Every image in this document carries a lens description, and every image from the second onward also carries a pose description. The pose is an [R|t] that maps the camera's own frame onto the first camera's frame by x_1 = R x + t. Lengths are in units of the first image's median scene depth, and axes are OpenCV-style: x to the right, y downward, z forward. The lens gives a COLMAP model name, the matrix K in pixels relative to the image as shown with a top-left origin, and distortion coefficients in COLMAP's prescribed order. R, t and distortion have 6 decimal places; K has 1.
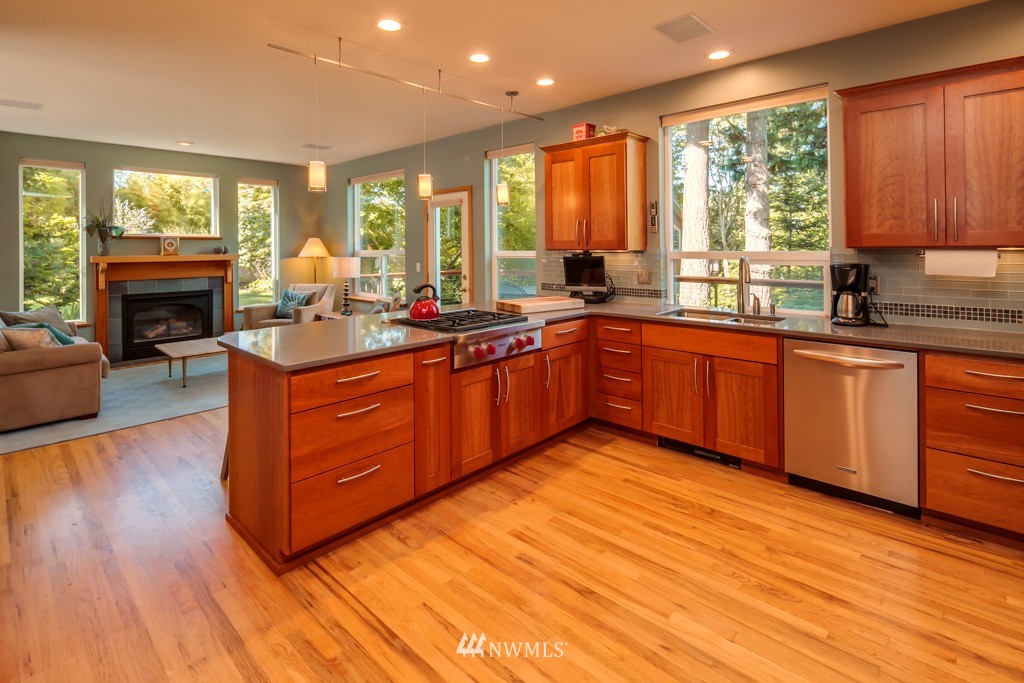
lens RADIAL K [[497.4, 0, 507.7], [0, 497.4, 244.9], [0, 0, 1]] dist [0.002787, -0.000151]
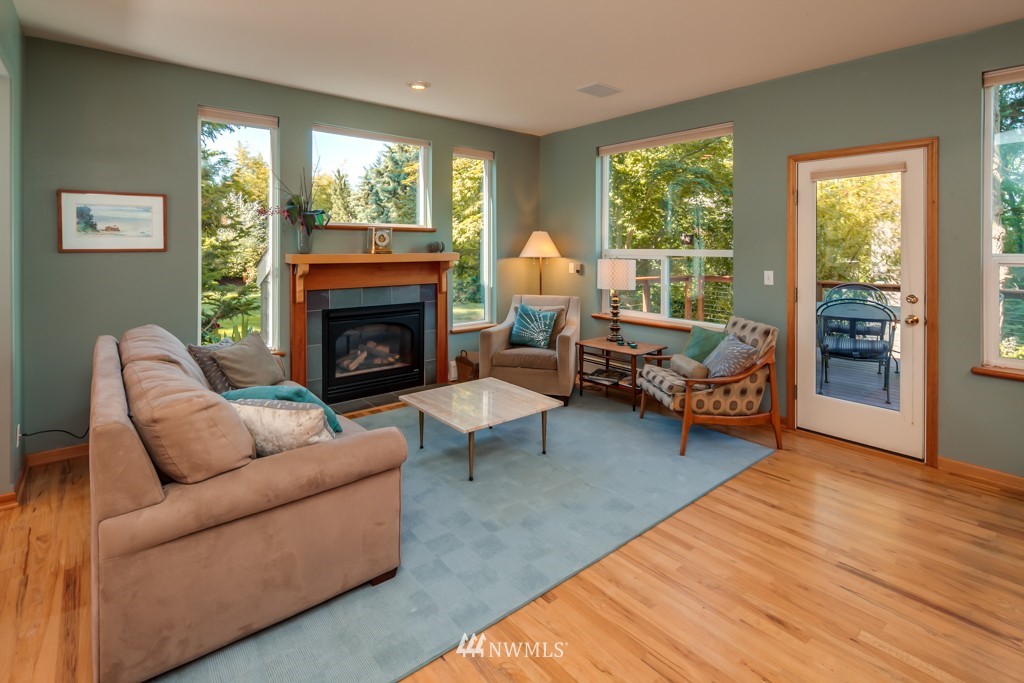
lens RADIAL K [[497.4, 0, 507.7], [0, 497.4, 244.9], [0, 0, 1]] dist [0.002787, -0.000151]
pose [[0.992712, 0.010389, -0.120064, -0.451449], [-0.009938, 0.999941, 0.004357, 0.004219], [0.120102, -0.003132, 0.992757, 0.355300]]
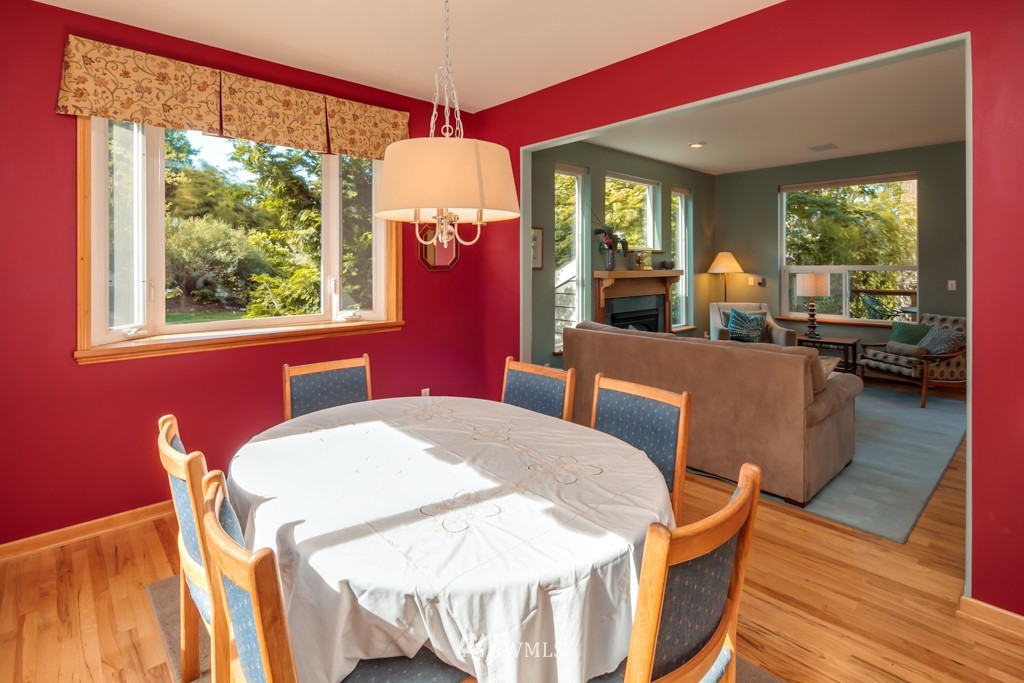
lens RADIAL K [[499.1, 0, 512.5], [0, 499.1, 262.5], [0, 0, 1]] dist [-0.000733, -0.000571]
pose [[0.997595, 0.003273, -0.069233, -0.922363], [-0.003248, 0.999995, 0.000474, 0.007506], [0.069234, -0.000248, 0.997600, 0.087804]]
